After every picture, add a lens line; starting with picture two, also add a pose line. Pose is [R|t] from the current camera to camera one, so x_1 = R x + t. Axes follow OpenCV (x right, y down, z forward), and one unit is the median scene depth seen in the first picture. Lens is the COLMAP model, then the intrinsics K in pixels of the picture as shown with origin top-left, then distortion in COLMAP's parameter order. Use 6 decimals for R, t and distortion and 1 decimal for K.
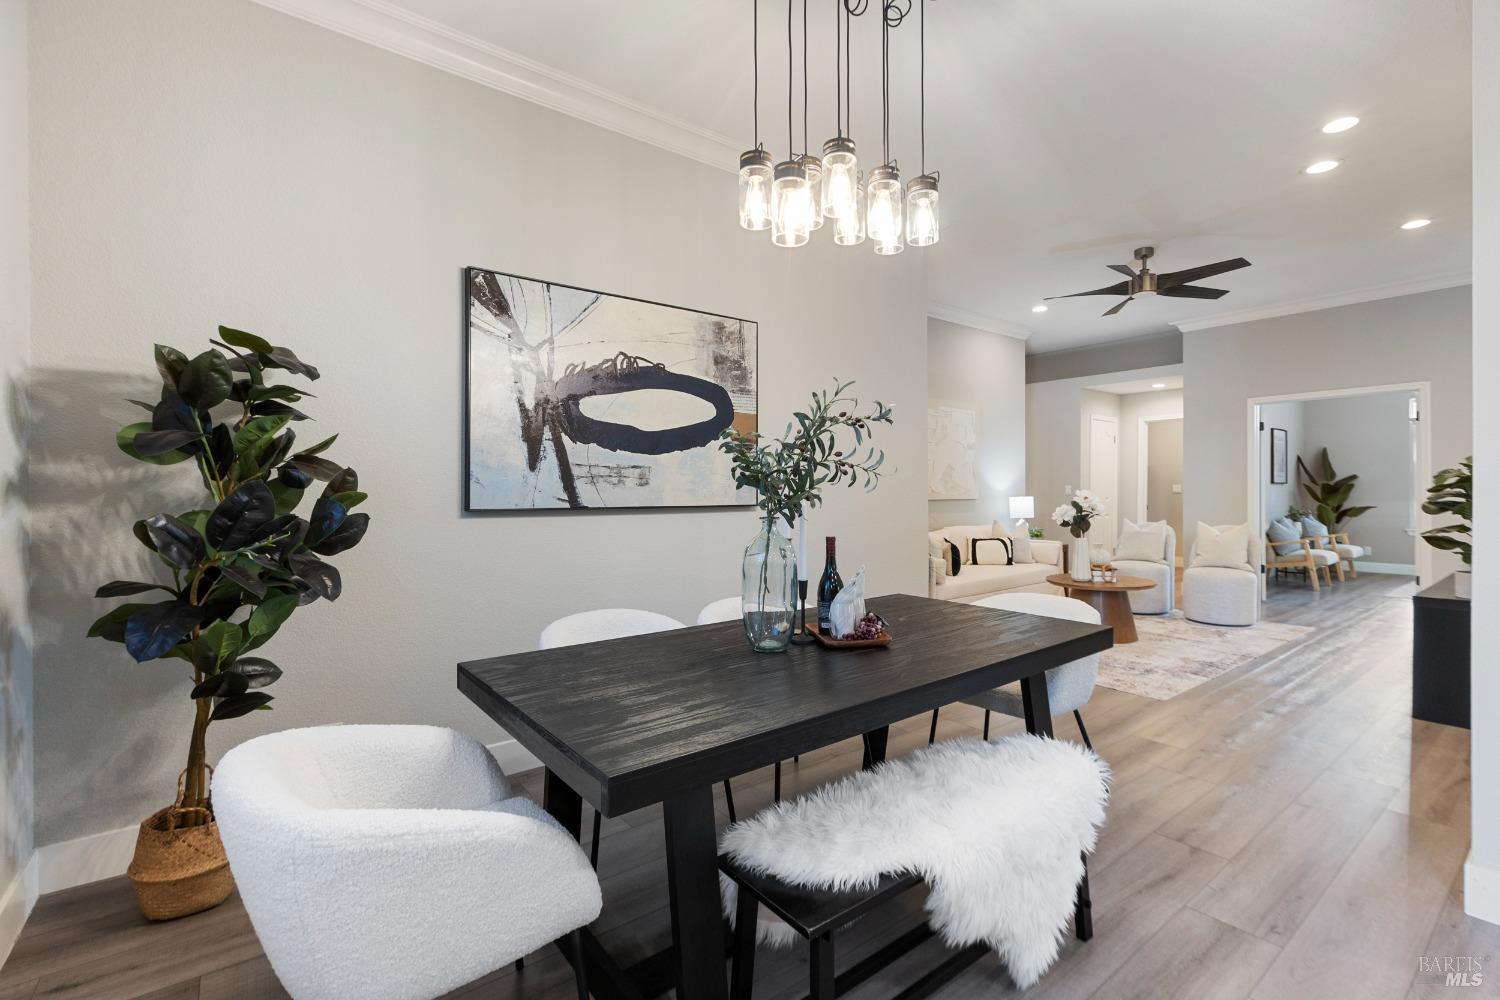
lens RADIAL K [[671.9, 0, 755.9], [0, 671.9, 495.5], [0, 0, 1]] dist [0.000163, 0.000491]
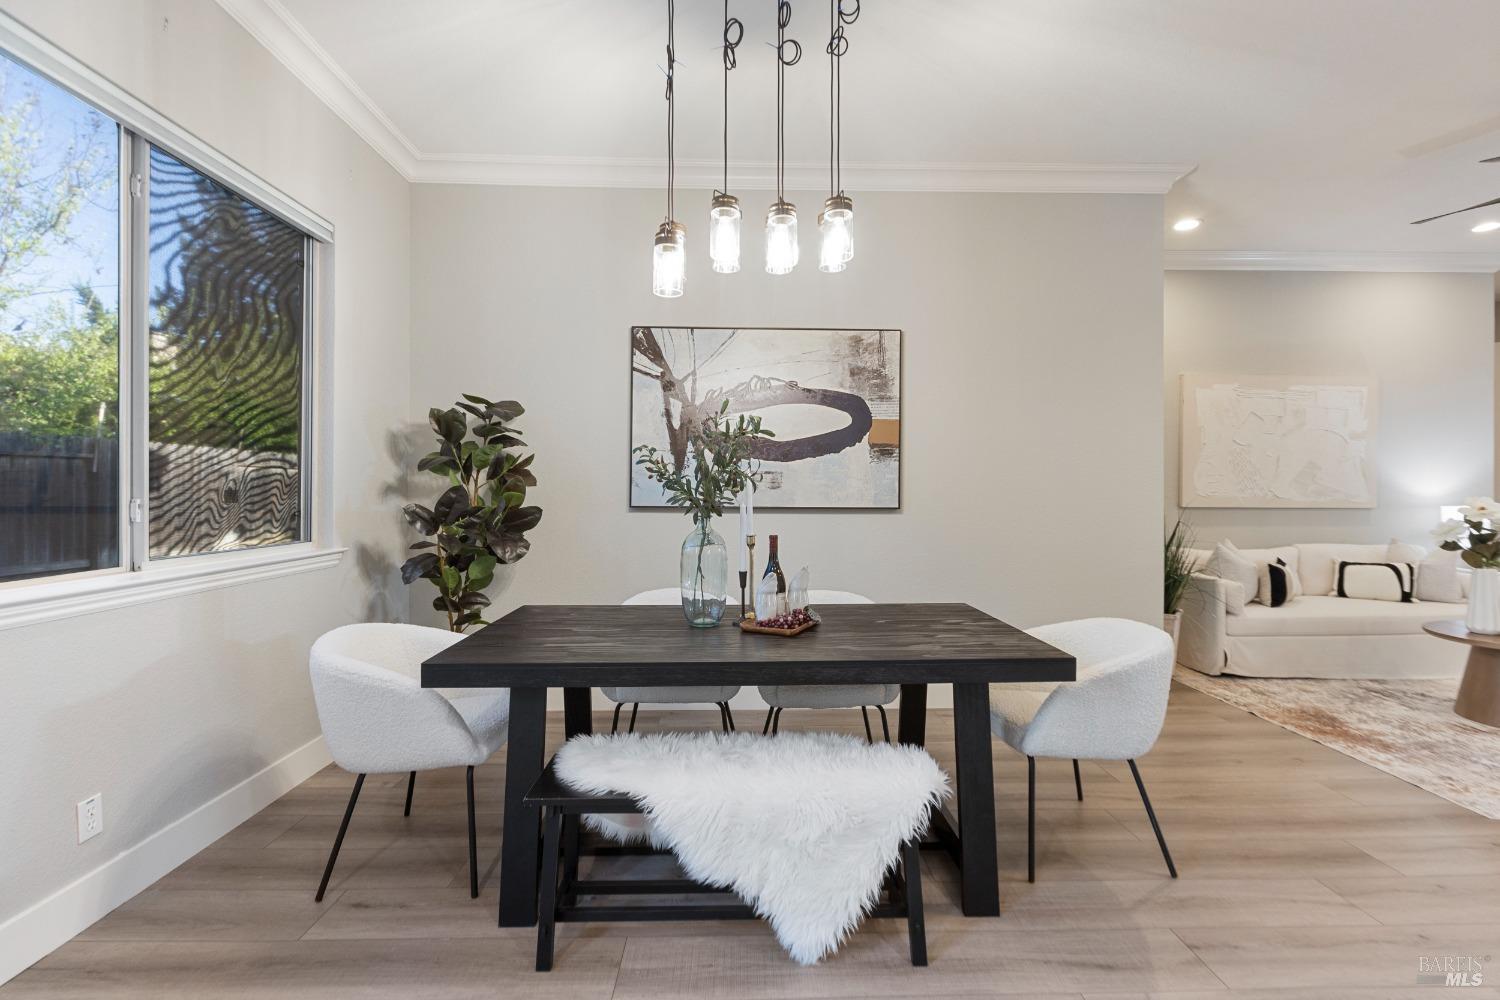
lens RADIAL K [[671.9, 0, 752.8], [0, 671.9, 496.1], [0, 0, 1]] dist [0.000163, 0.000491]
pose [[0.804552, 0.011970, -0.593761, 0.451948], [-0.011915, 0.999921, 0.004013, -0.005665], [0.593762, 0.003846, 0.804631, 0.043945]]
